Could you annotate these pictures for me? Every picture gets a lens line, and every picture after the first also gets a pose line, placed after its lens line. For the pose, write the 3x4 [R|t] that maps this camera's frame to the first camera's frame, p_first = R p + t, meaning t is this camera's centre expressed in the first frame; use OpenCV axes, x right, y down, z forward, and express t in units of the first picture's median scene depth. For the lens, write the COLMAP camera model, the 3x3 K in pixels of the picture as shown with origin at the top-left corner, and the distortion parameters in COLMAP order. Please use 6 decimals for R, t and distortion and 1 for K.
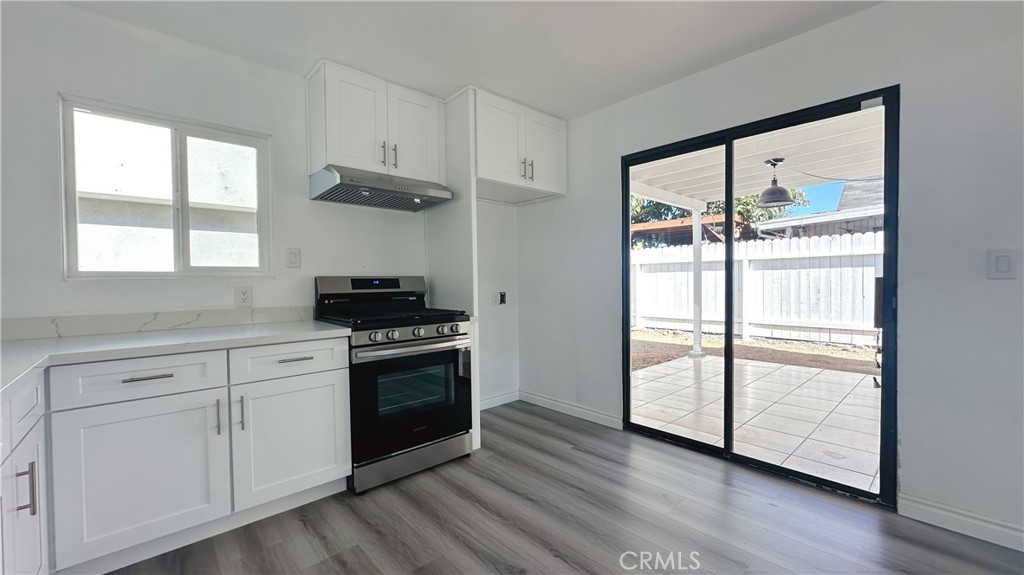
lens RADIAL K [[405.4, 0, 505.9], [0, 405.4, 286.5], [0, 0, 1]] dist [-0.004341, 0.002453]
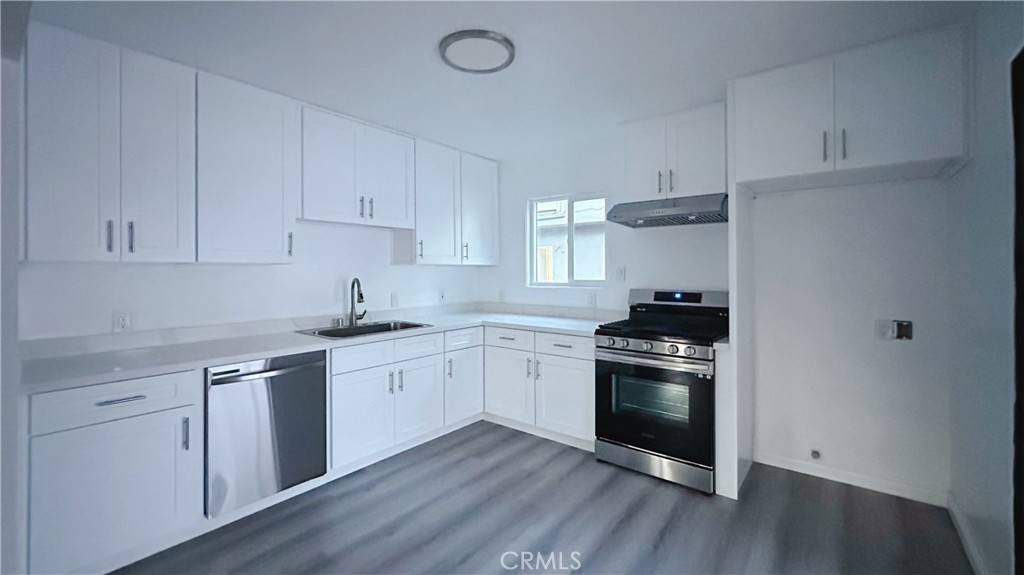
lens RADIAL K [[405.4, 0, 513.3], [0, 405.4, 269.8], [0, 0, 1]] dist [-0.004341, 0.002453]
pose [[0.173096, 0.008971, -0.984864, 0.762737], [-0.013574, 0.999885, 0.006722, -0.092387], [0.984811, 0.012205, 0.173198, 0.435564]]
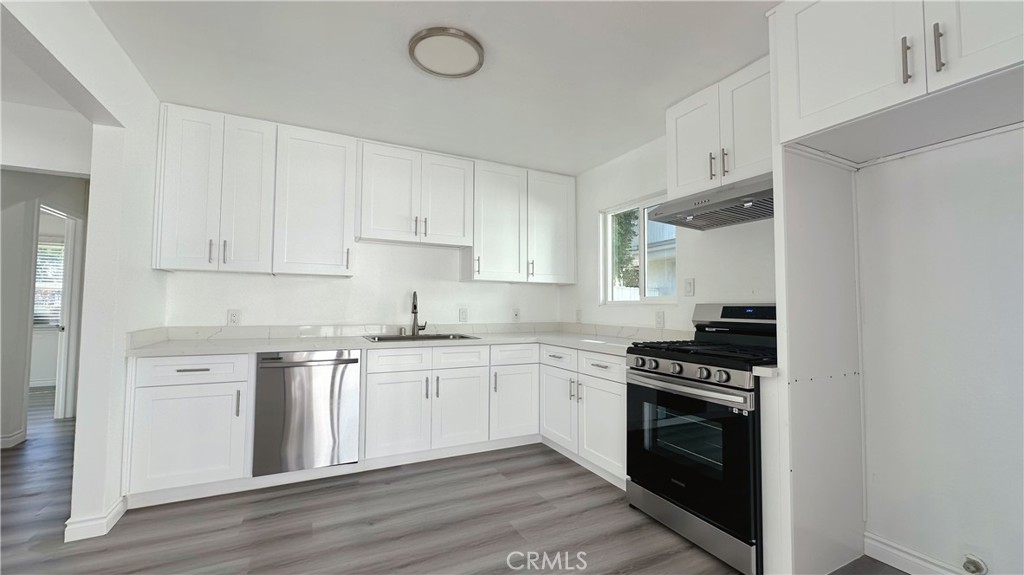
lens RADIAL K [[405.4, 0, 517.3], [0, 405.4, 286.8], [0, 0, 1]] dist [-0.004341, 0.002453]
pose [[-0.244978, -0.036843, -0.968828, 0.689835], [-0.017459, 0.999283, -0.033586, -0.026896], [0.969371, 0.008687, -0.245446, 0.846894]]
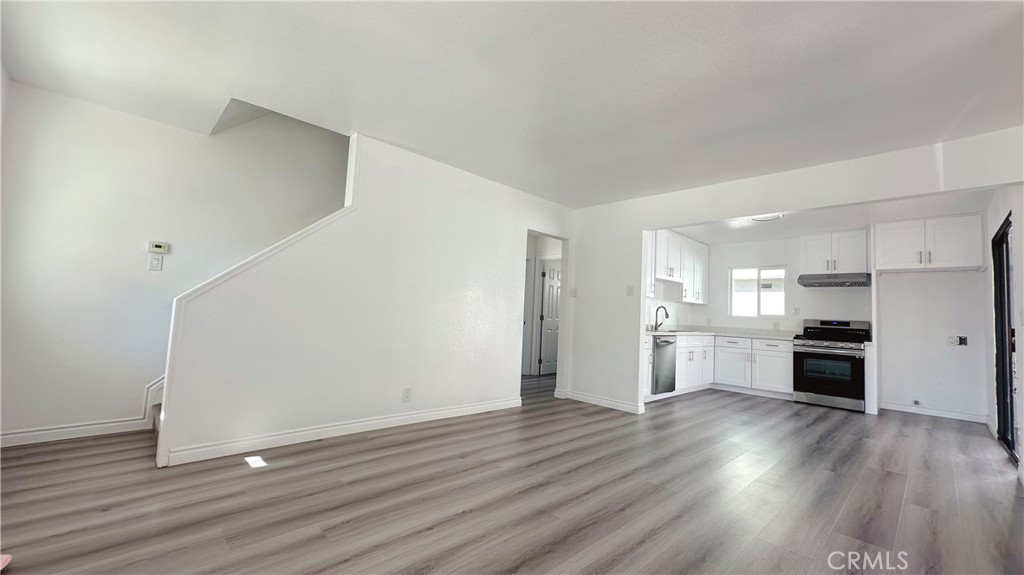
lens RADIAL K [[405.4, 0, 514.0], [0, 405.4, 291.4], [0, 0, 1]] dist [-0.004341, 0.002453]
pose [[0.032289, -0.040821, -0.998645, 1.962310], [-0.059781, 0.997298, -0.042699, 0.016797], [0.997689, 0.061078, 0.029761, -0.827997]]
